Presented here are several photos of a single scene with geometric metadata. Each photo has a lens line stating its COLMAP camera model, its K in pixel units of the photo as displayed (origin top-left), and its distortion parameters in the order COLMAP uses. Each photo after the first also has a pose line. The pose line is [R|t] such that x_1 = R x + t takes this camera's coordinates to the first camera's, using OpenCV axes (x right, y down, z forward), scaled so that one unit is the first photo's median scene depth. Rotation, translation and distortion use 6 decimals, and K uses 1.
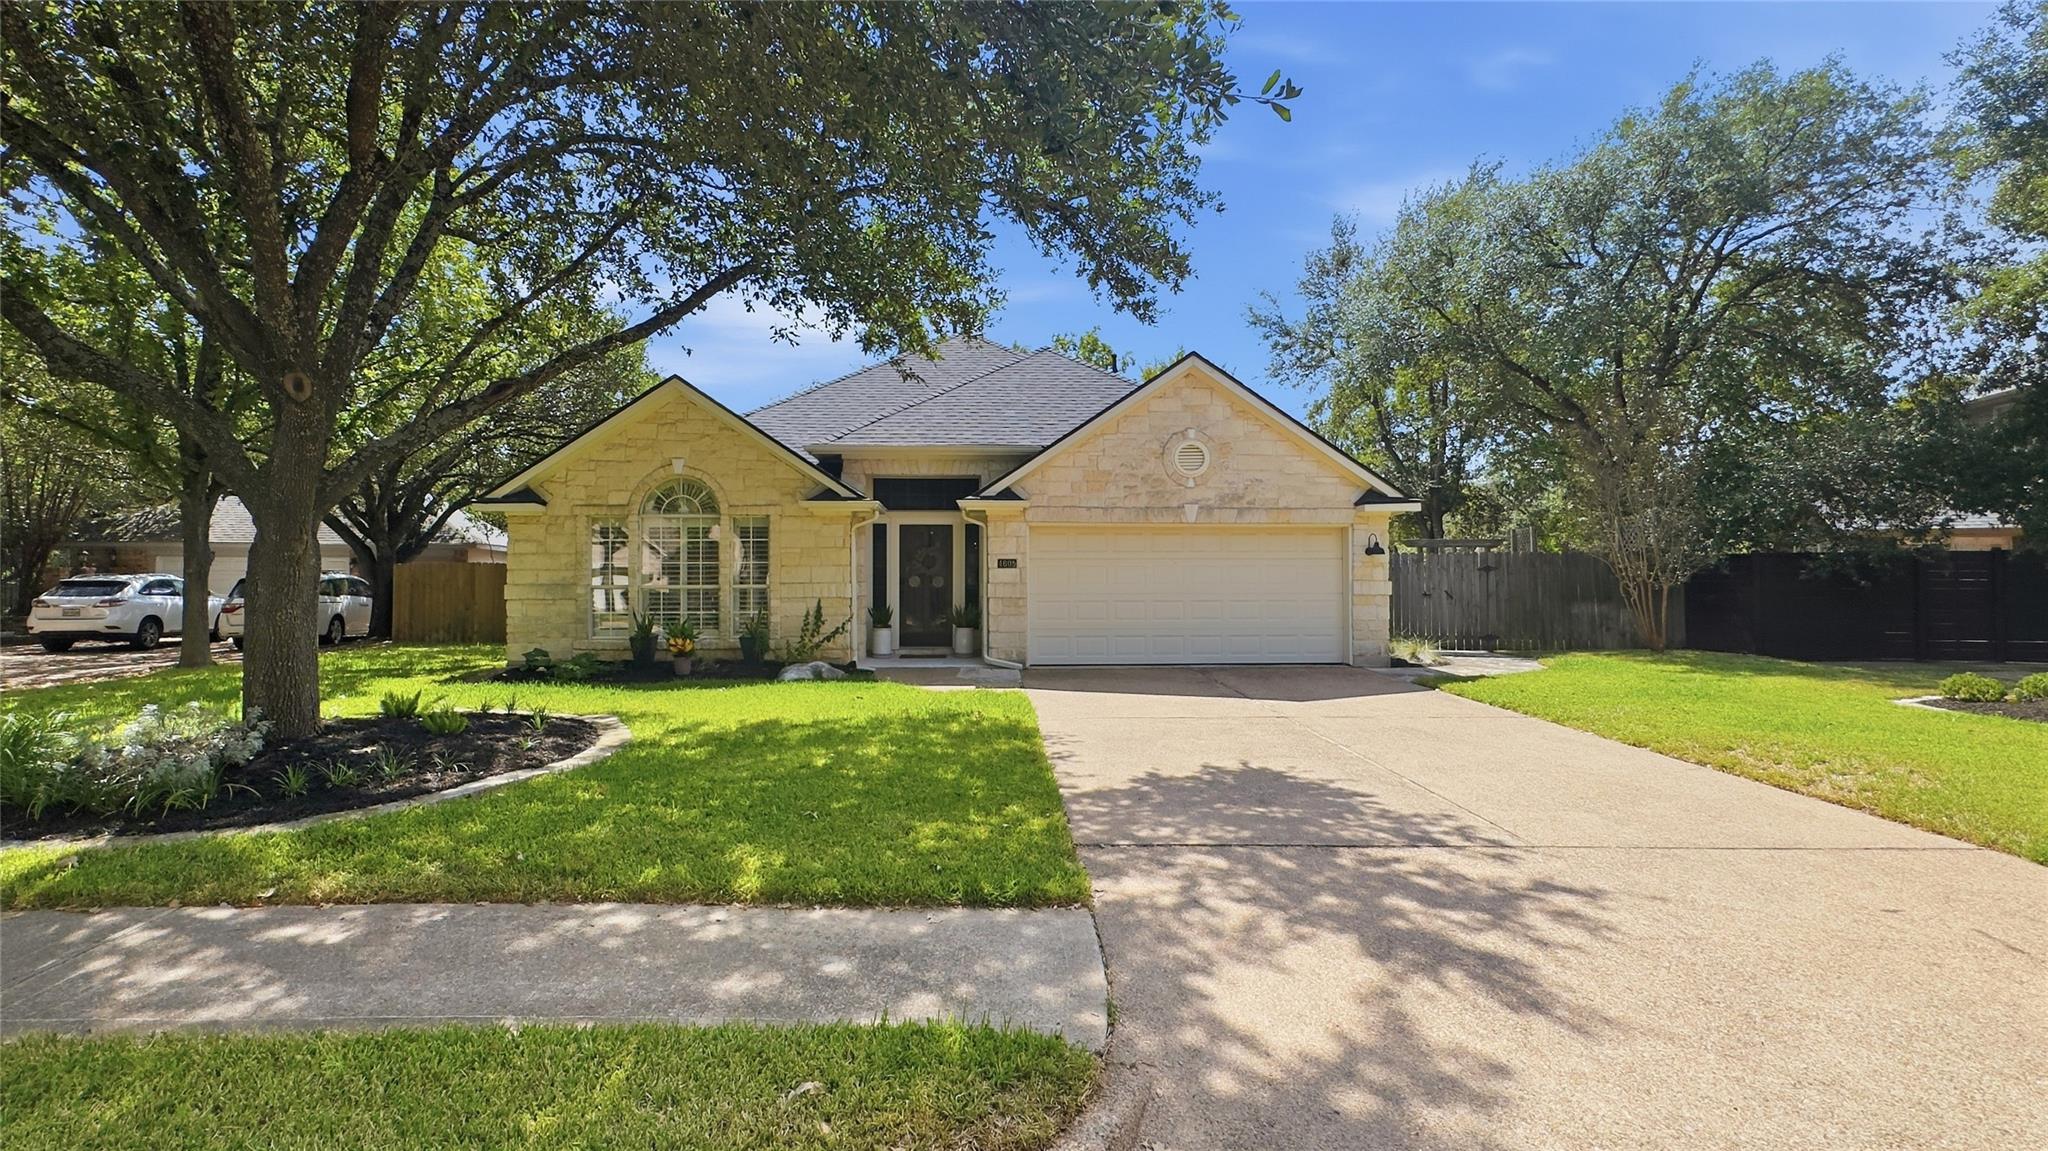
lens RADIAL K [[955.0, 0, 1023.8], [0, 955.0, 559.5], [0, 0, 1]] dist [-0.002593, -0.000349]
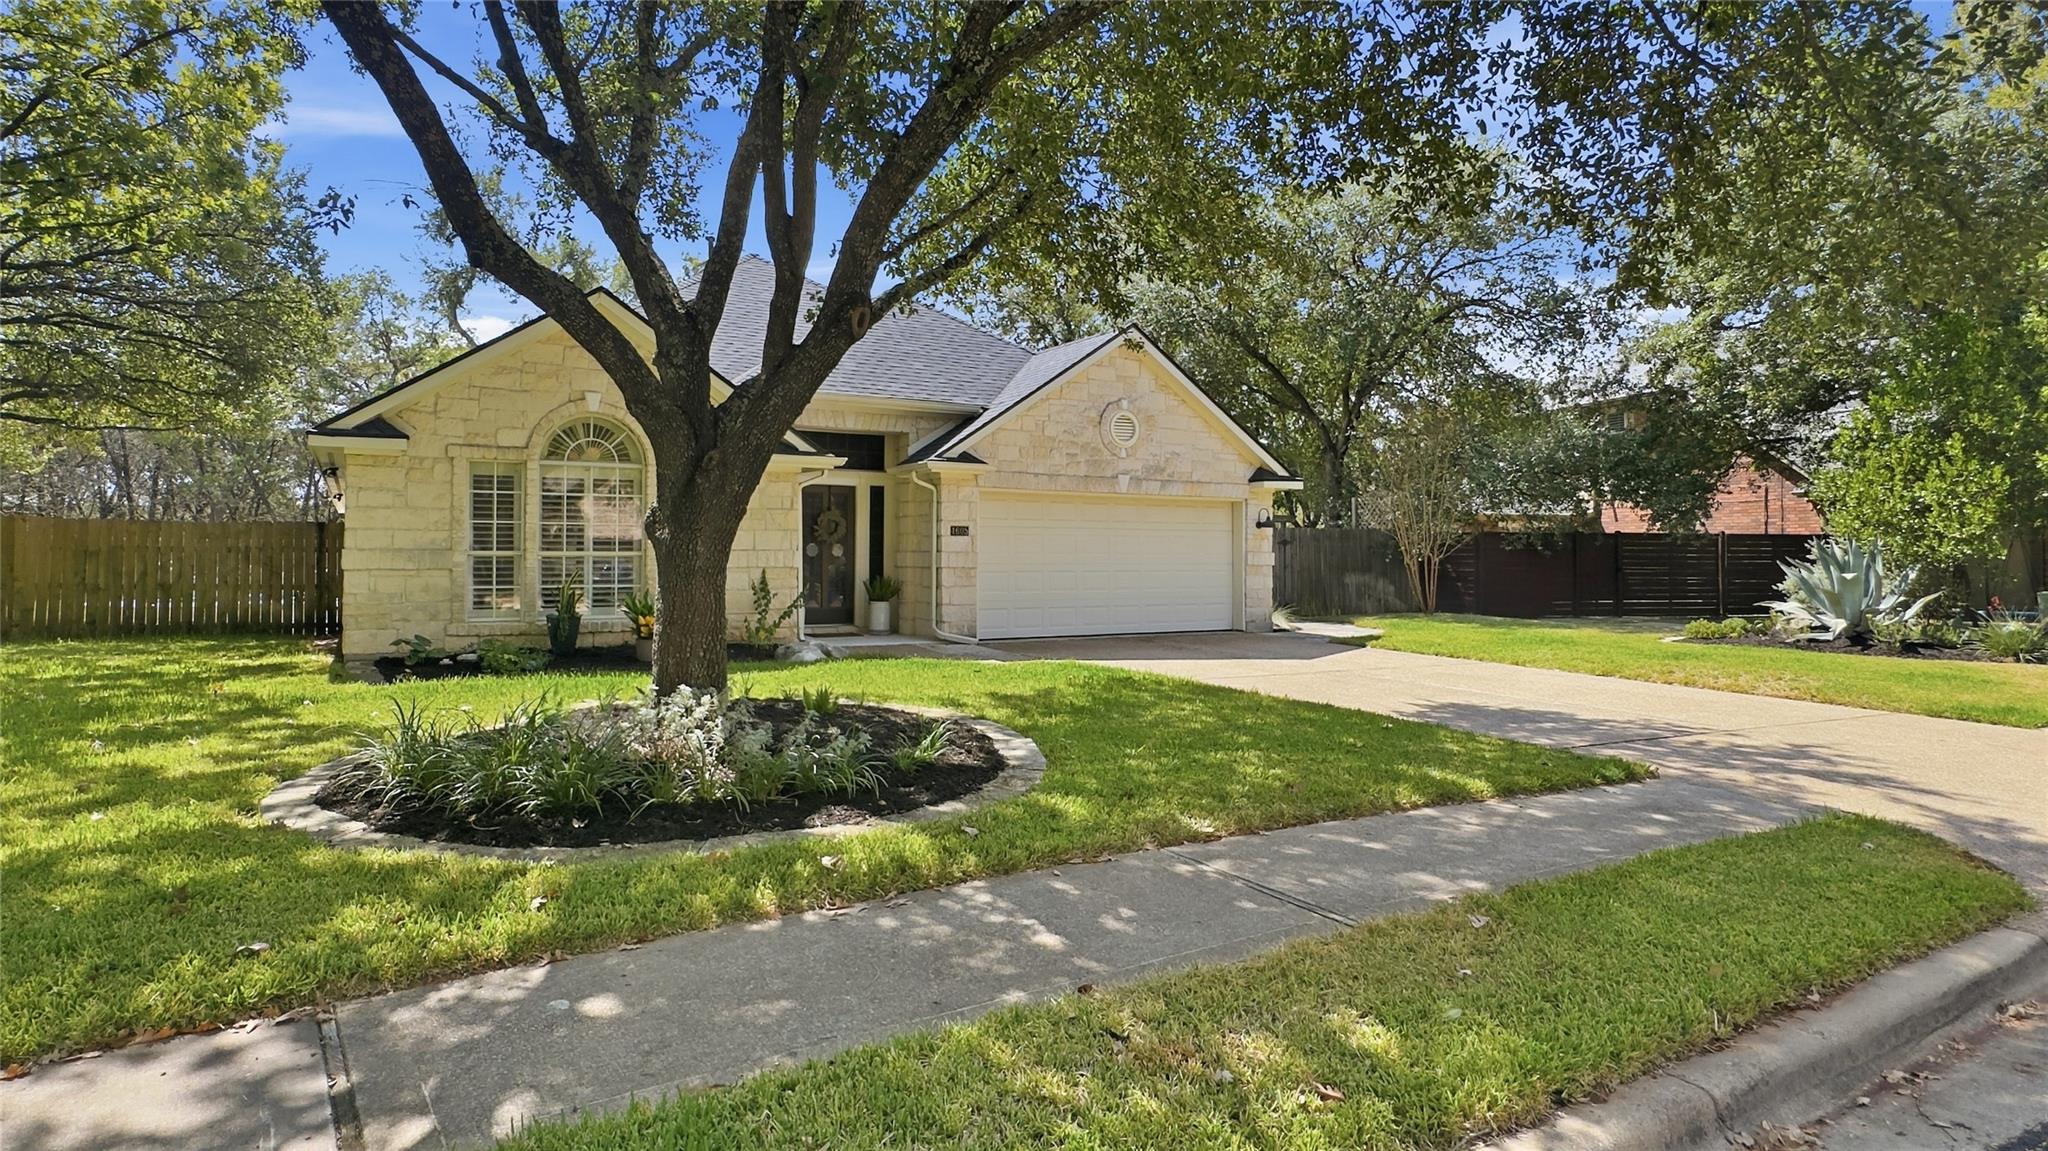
lens RADIAL K [[1135.2, 0, 1024.0], [0, 1135.2, 575.5], [0, 0, 1]] dist [-0.003545, -0.001160]
pose [[0.883829, -0.002137, 0.467806, -0.474863], [-0.017396, 0.999148, 0.037431, 0.004920], [-0.467487, -0.041220, 0.883038, -0.005221]]
